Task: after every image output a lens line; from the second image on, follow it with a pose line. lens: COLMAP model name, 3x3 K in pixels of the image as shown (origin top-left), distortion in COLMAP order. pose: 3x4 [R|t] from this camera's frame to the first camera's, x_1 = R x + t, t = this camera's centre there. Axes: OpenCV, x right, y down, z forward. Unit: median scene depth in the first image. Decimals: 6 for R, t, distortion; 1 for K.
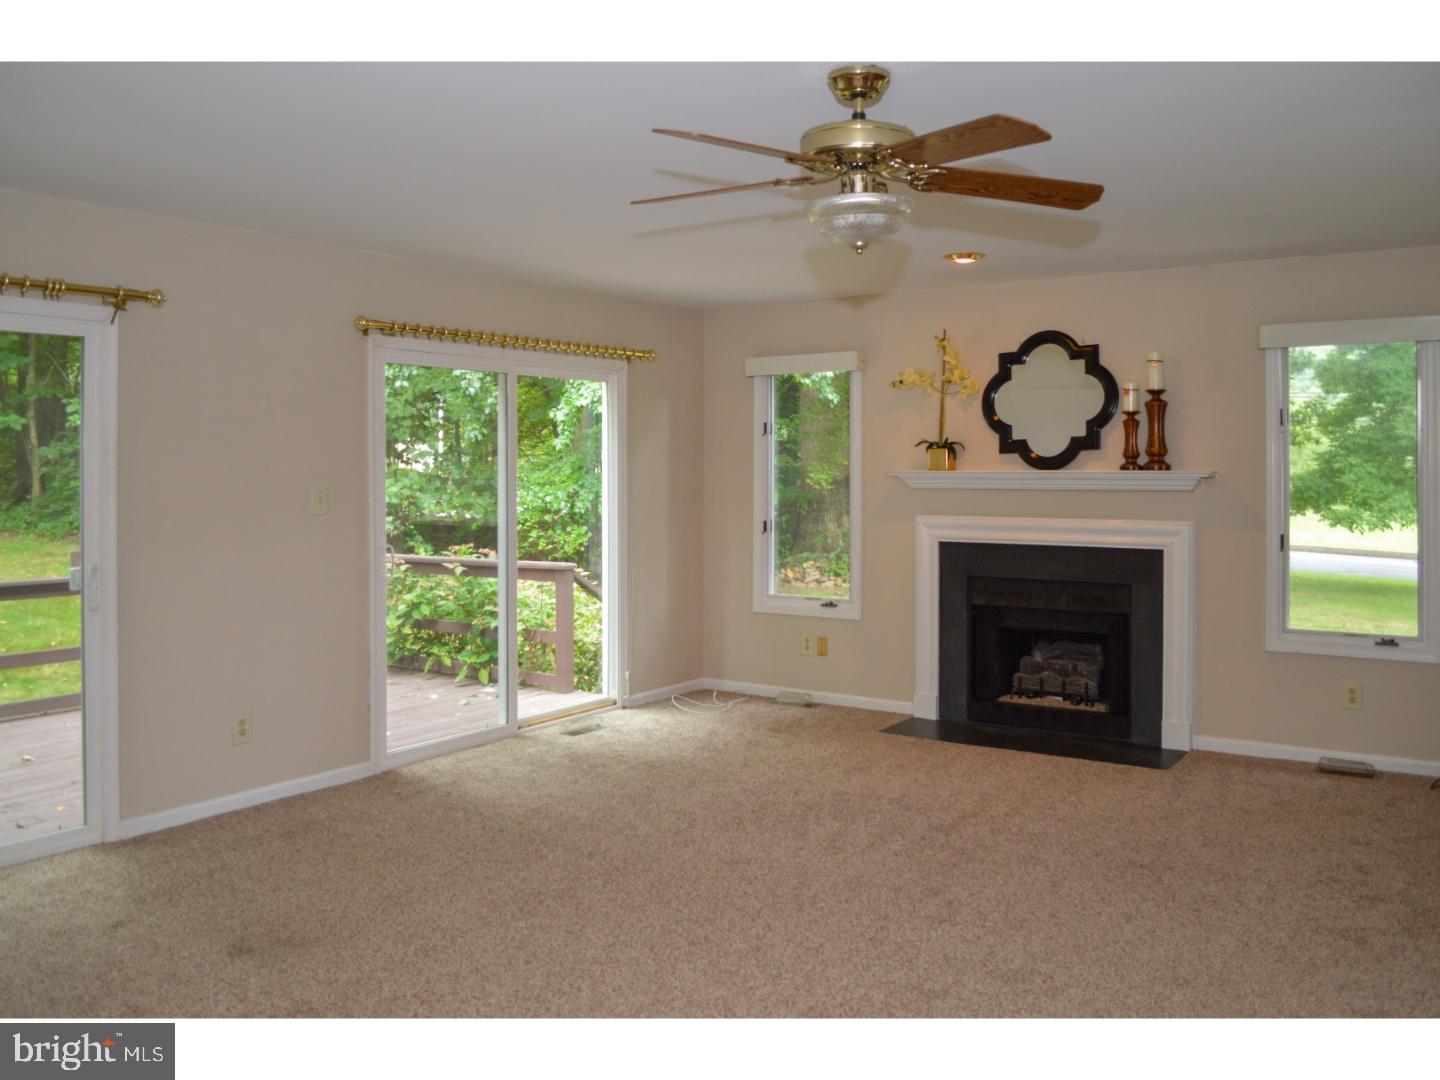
lens RADIAL K [[1176.4, 0, 719.7], [0, 1176.4, 498.9], [0, 0, 1]] dist [-0.037934, 0.001464]
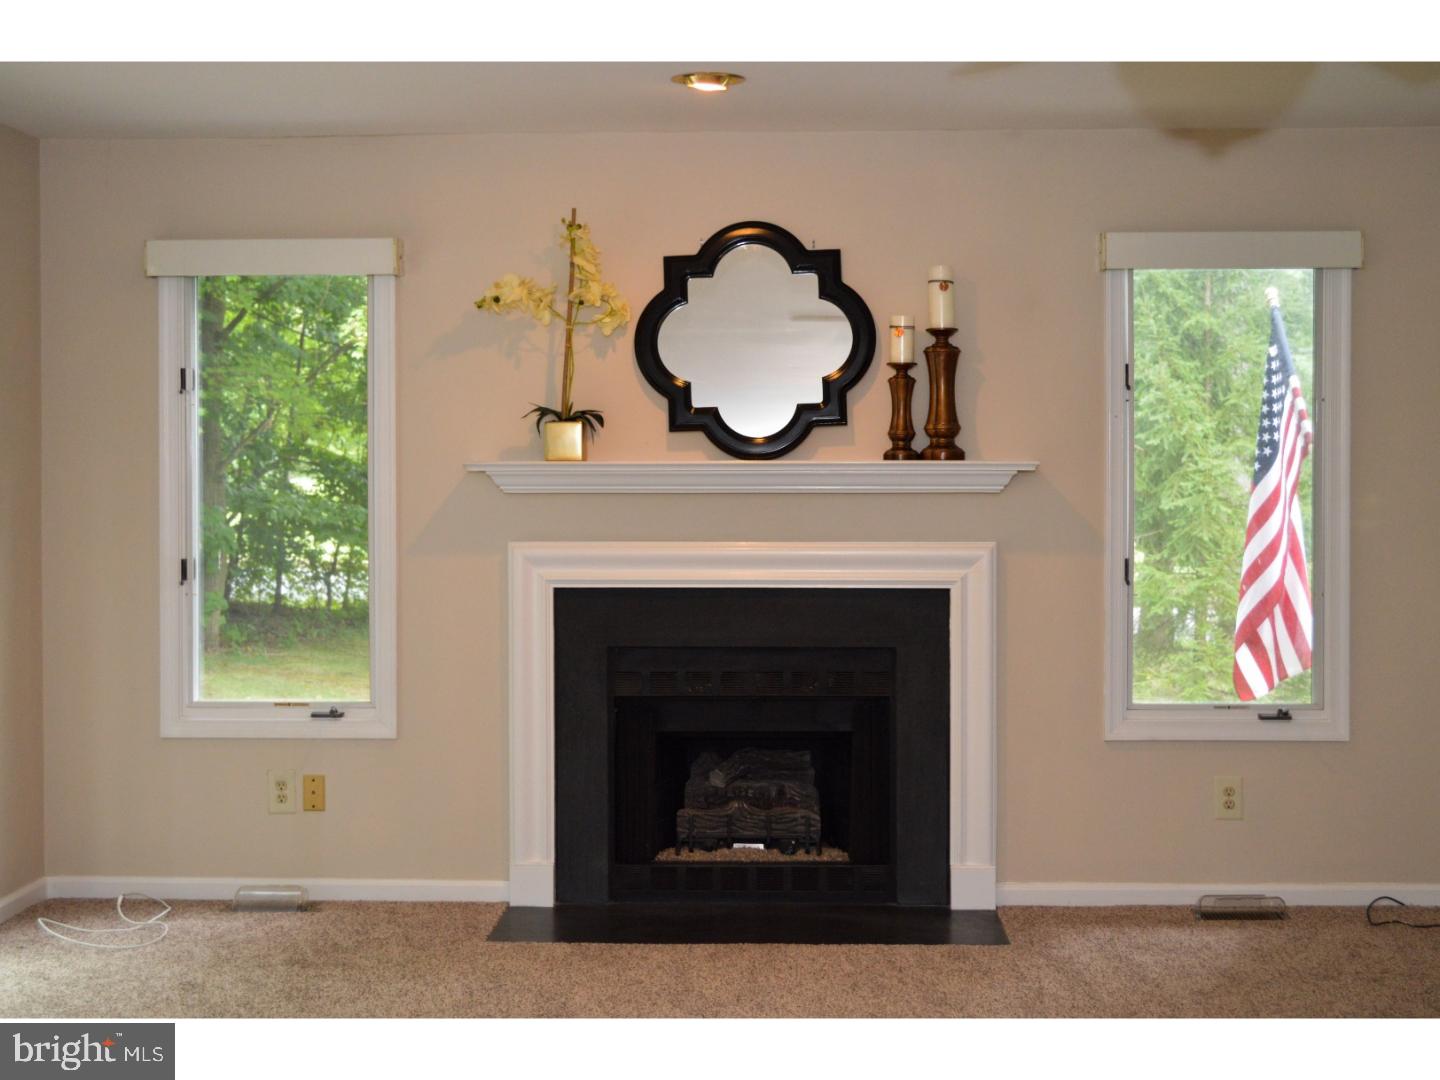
lens RADIAL K [[1973.5, 0, 720.0], [0, 1973.5, 540.0], [0, 0, 1]] dist [-0.005014, -0.045248]
pose [[0.851321, -0.022524, 0.524161, -0.248276], [0.014467, 0.999706, 0.019463, -0.003944], [-0.524445, -0.008986, 0.851397, 0.164584]]
